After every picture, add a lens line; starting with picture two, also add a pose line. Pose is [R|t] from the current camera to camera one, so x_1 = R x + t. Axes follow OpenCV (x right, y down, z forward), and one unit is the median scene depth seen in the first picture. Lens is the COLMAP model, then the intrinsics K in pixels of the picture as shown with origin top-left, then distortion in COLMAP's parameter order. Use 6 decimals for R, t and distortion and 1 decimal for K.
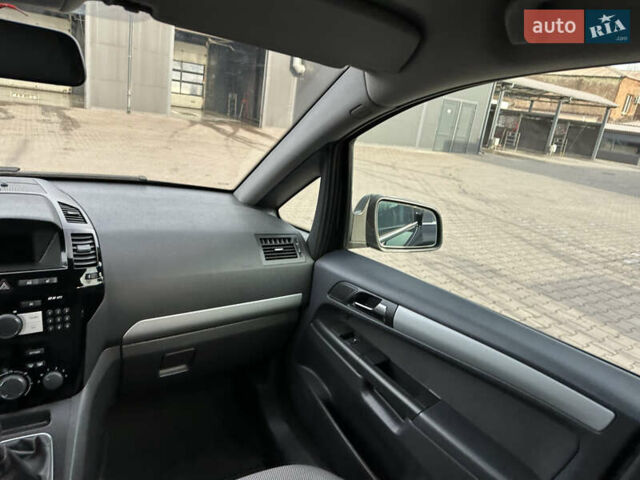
lens RADIAL K [[418.8, 0, 323.5], [0, 418.8, 240.2], [0, 0, 1]] dist [-0.003940, -0.017343]
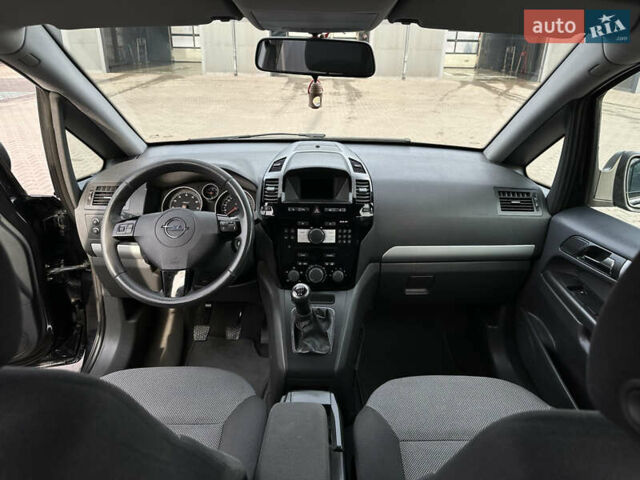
lens RADIAL K [[418.8, 0, 316.2], [0, 418.8, 246.2], [0, 0, 1]] dist [-0.003940, -0.017343]
pose [[0.813028, 0.118567, -0.570024, 0.111839], [-0.062292, 0.991139, 0.117313, 0.041679], [0.578883, -0.059871, 0.813210, -0.221829]]
